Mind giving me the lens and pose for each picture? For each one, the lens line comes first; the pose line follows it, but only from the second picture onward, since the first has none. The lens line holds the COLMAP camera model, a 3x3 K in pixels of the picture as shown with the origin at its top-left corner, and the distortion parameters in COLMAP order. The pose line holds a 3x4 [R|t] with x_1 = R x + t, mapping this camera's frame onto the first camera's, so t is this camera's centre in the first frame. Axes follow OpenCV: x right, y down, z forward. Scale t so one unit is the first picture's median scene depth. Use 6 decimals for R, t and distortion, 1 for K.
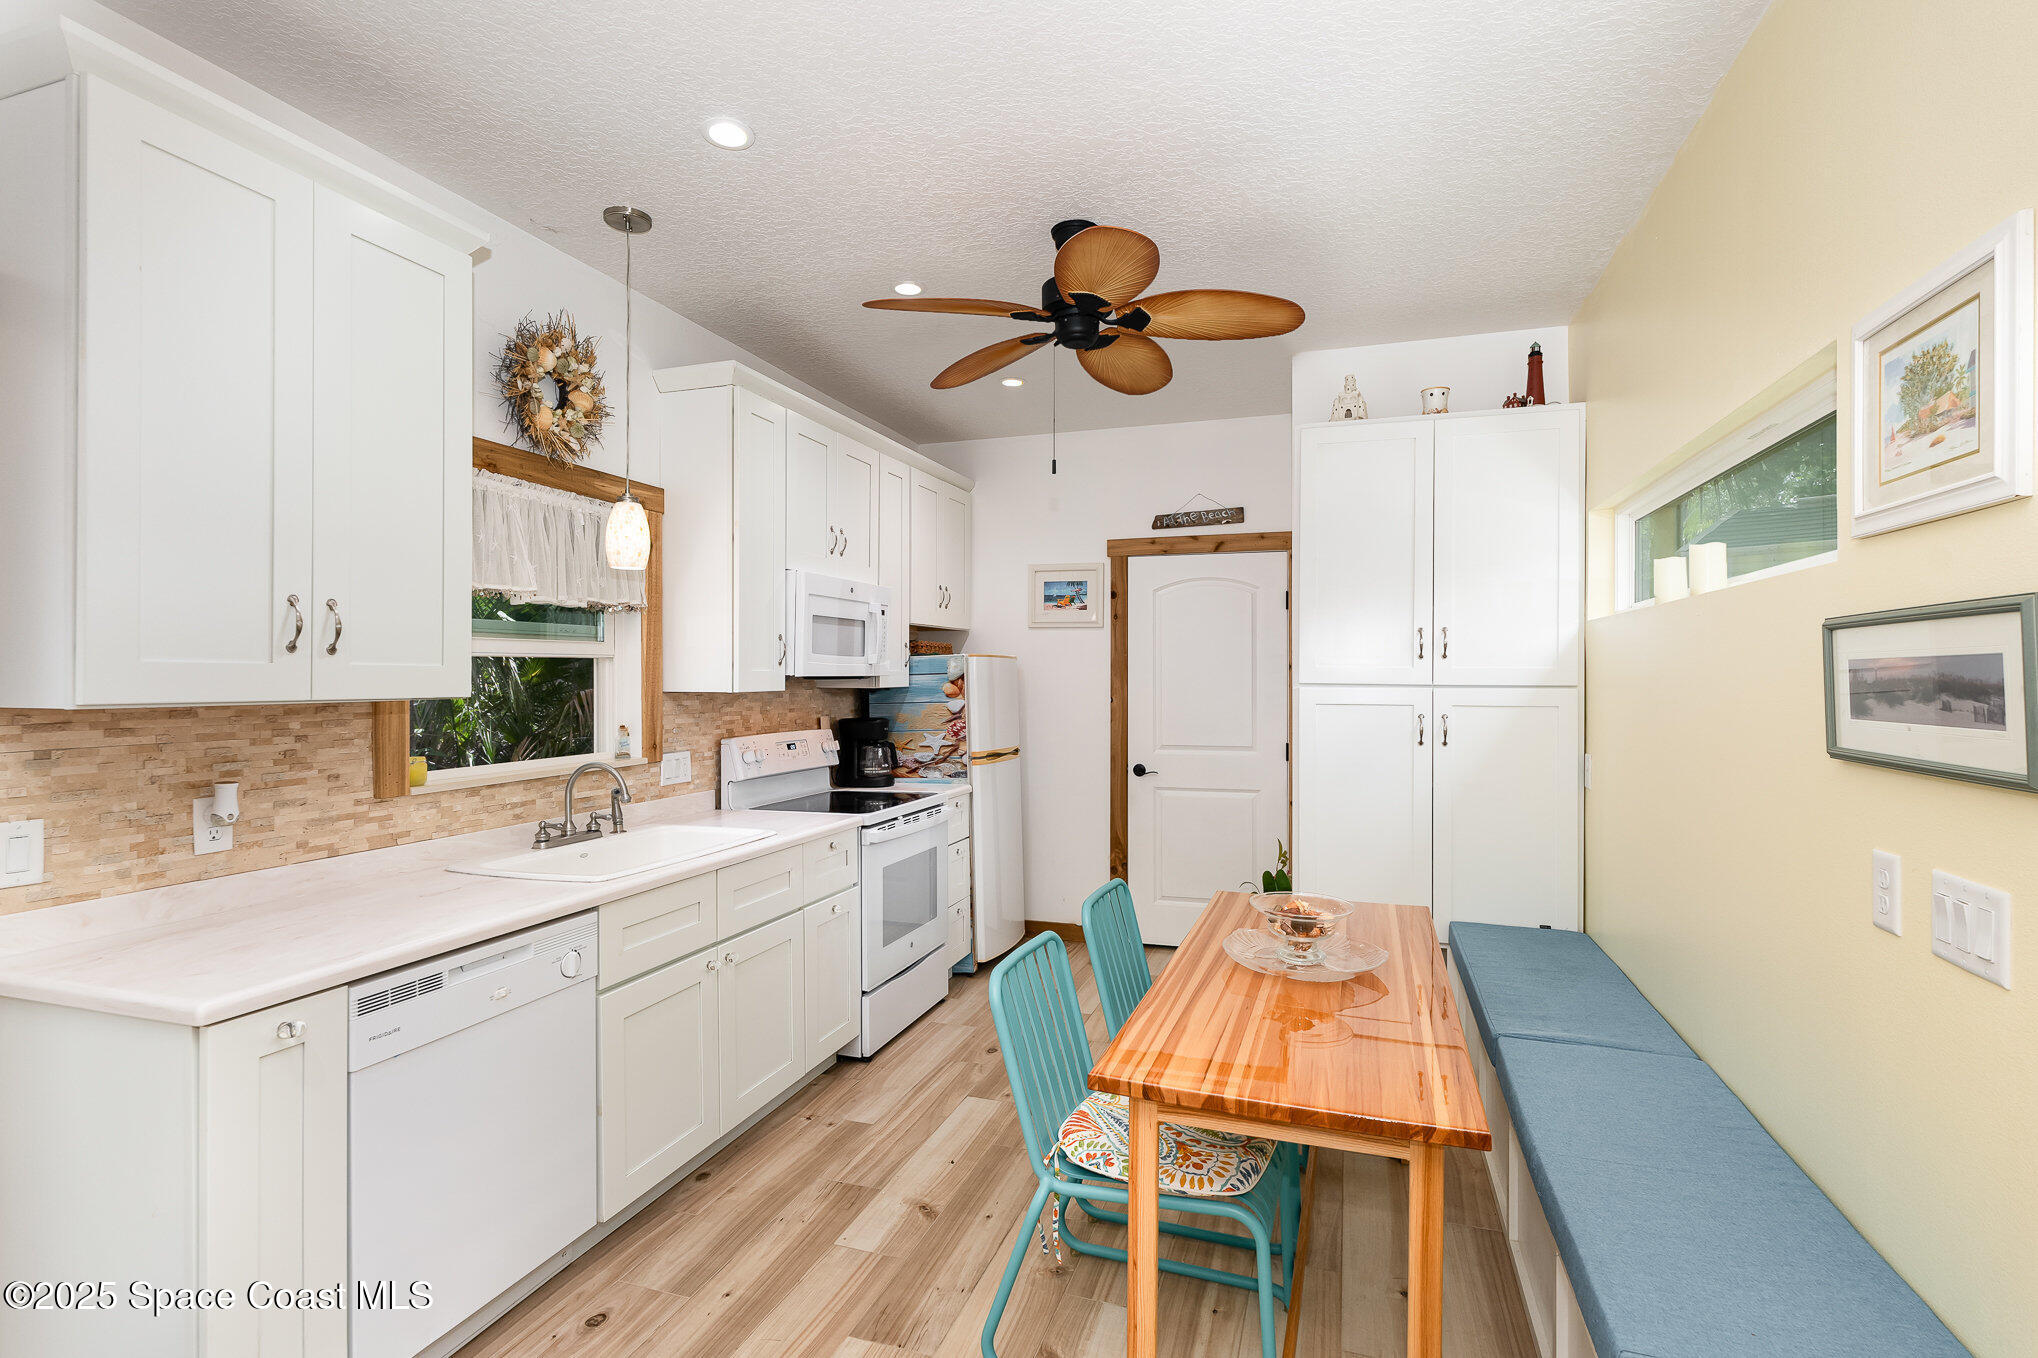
lens RADIAL K [[969.4, 0, 1026.4], [0, 969.4, 676.4], [0, 0, 1]] dist [-0.004670, -0.000611]
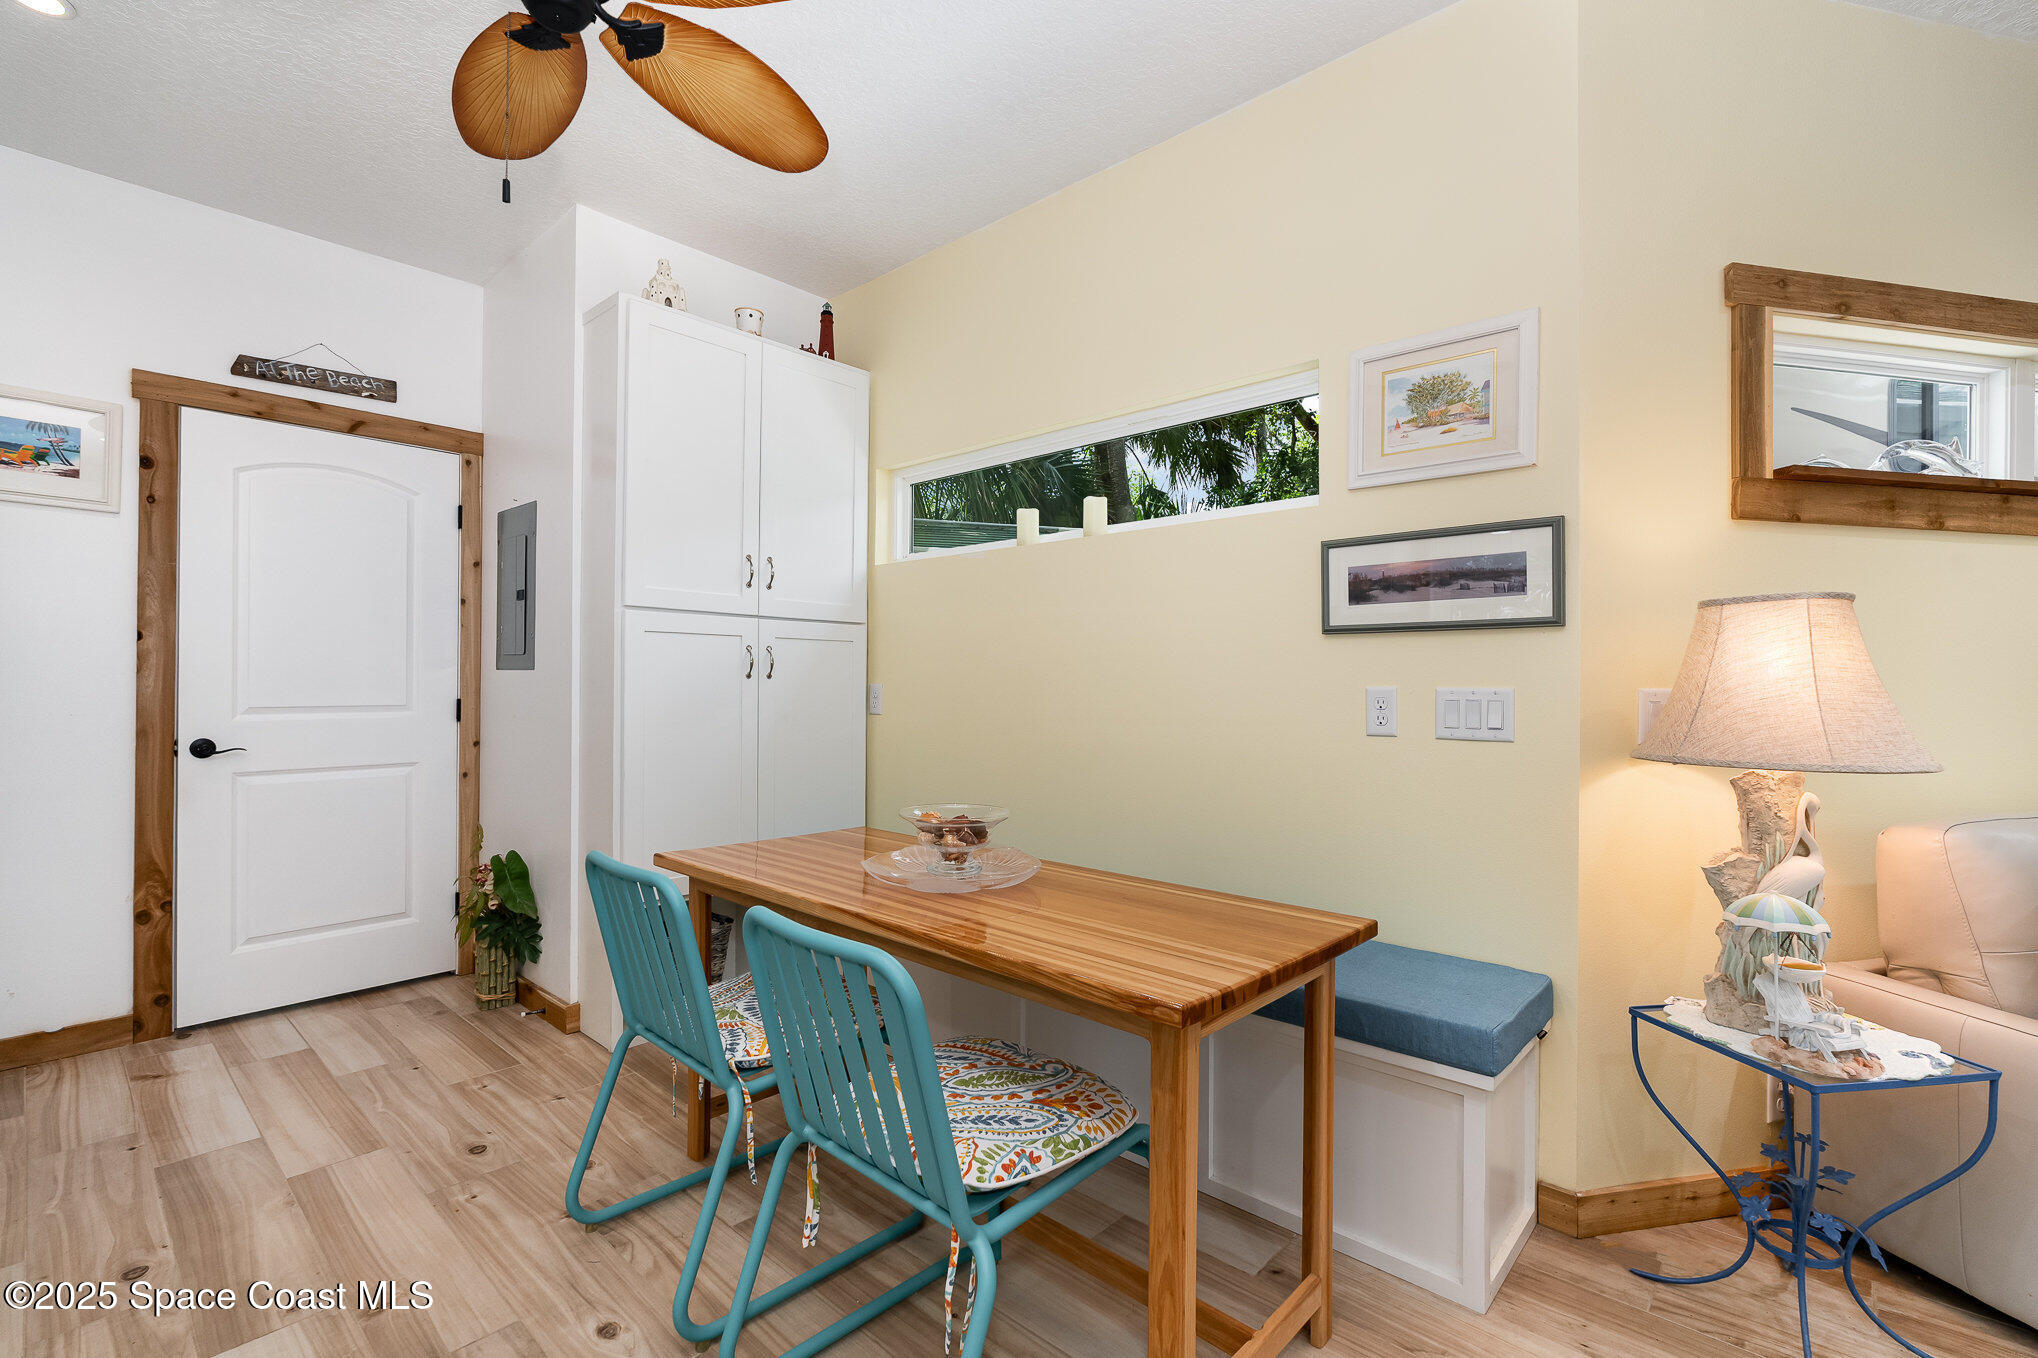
lens RADIAL K [[898.8, 0, 1024.9], [0, 898.8, 682.2], [0, 0, 1]] dist [-0.001928, -0.000246]
pose [[0.400328, 0.004475, 0.916361, -0.284301], [-0.004485, 0.999986, -0.002924, 0.073342], [-0.916361, -0.002939, 0.400342, 0.381478]]
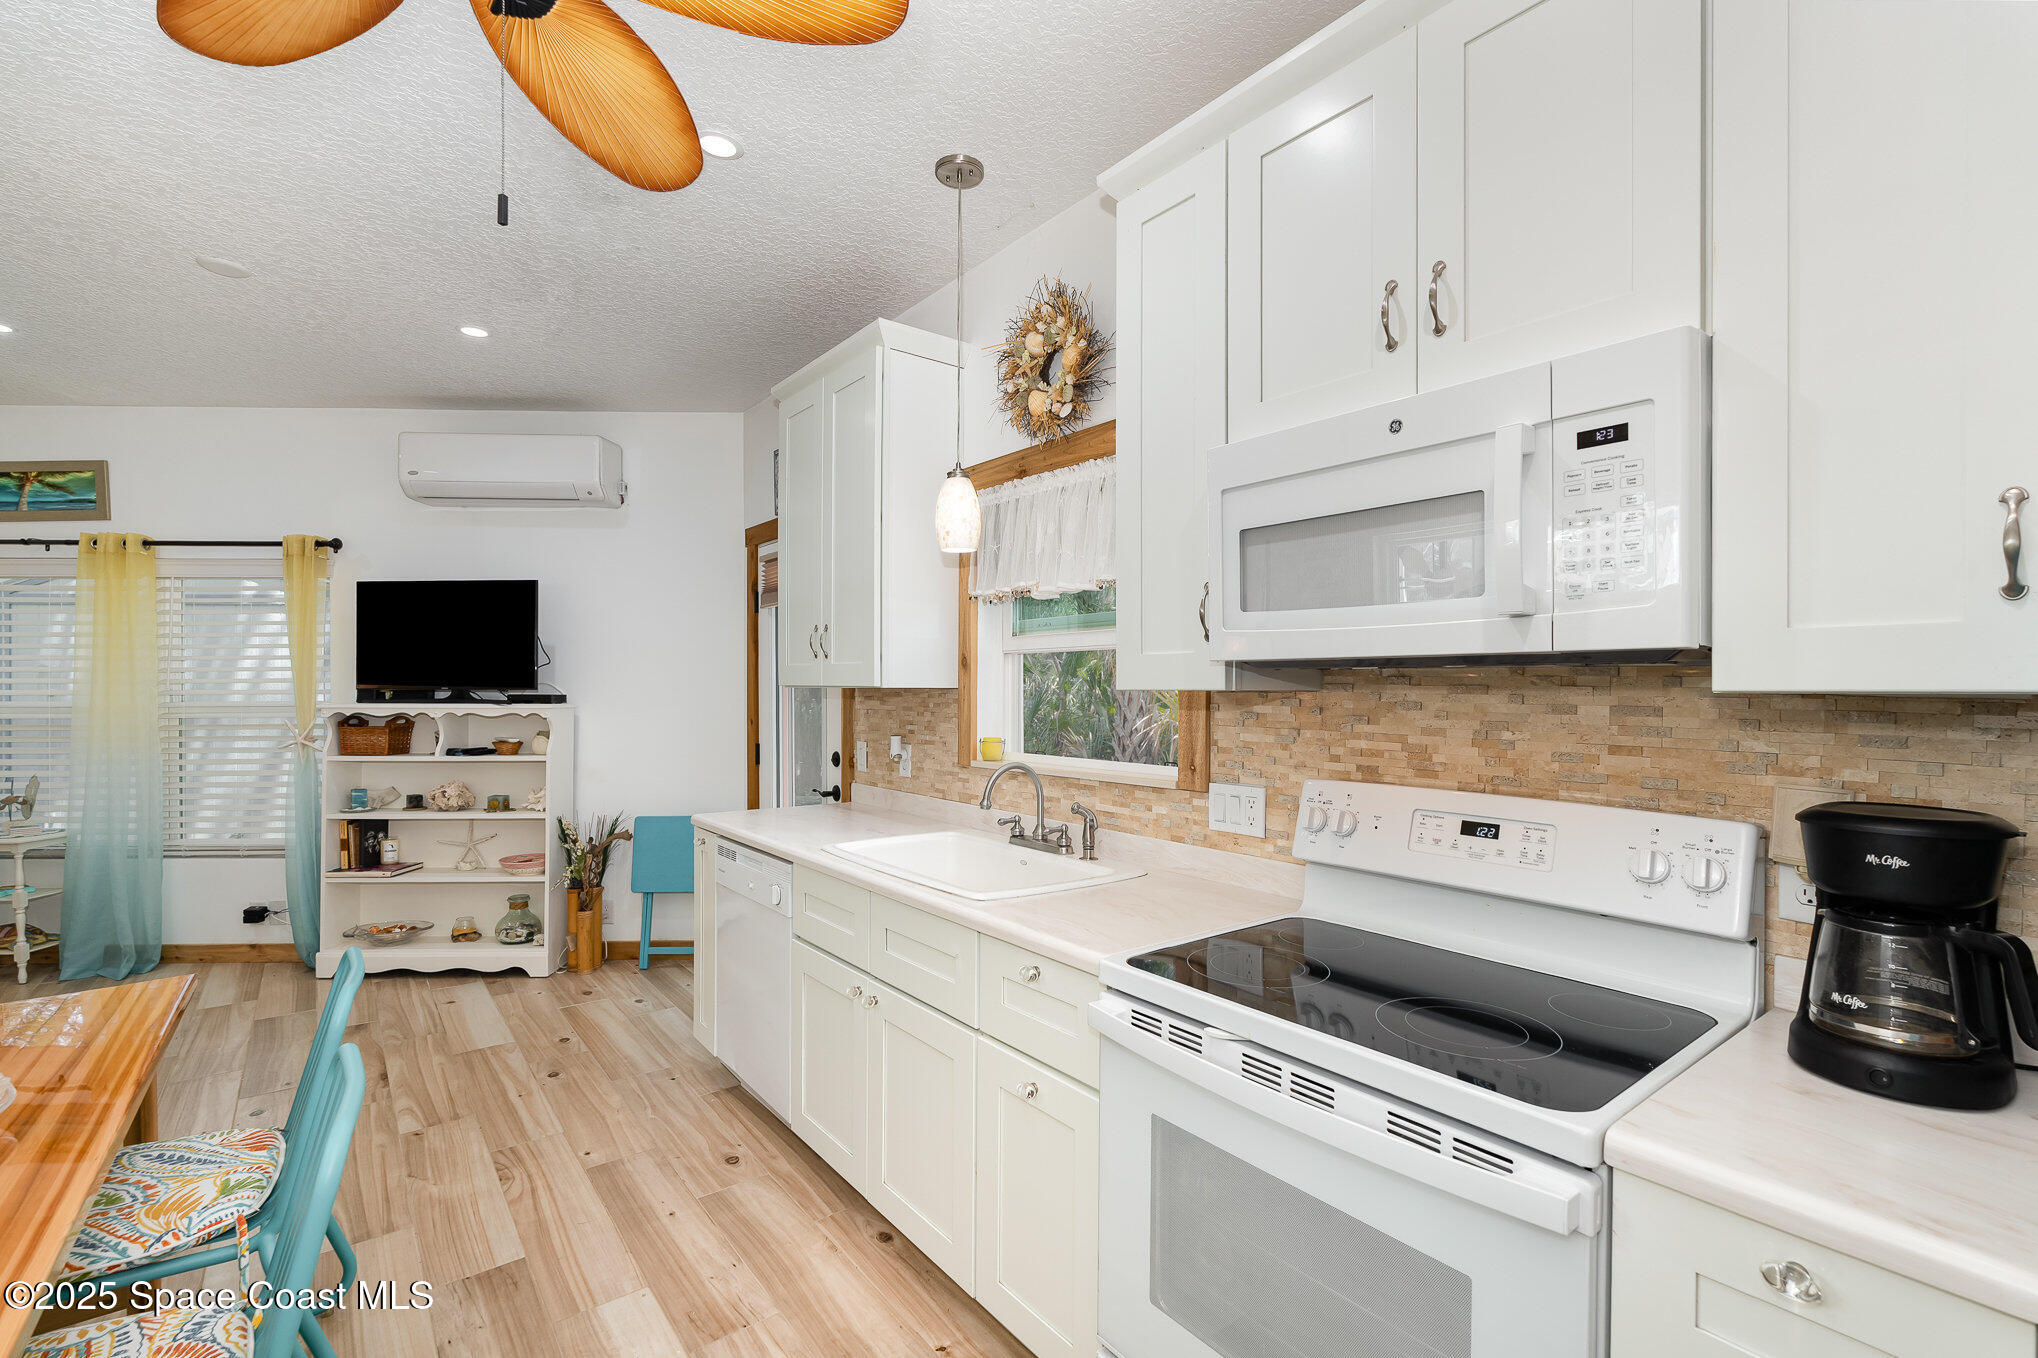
lens RADIAL K [[902.1, 0, 1019.0], [0, 902.1, 692.6], [0, 0, 1]] dist [-0.001684, 0.000232]
pose [[-0.553252, 0.004170, -0.833003, 0.207626], [-0.003558, 0.999967, 0.007369, 0.012885], [0.833006, 0.007041, -0.553219, 1.166956]]
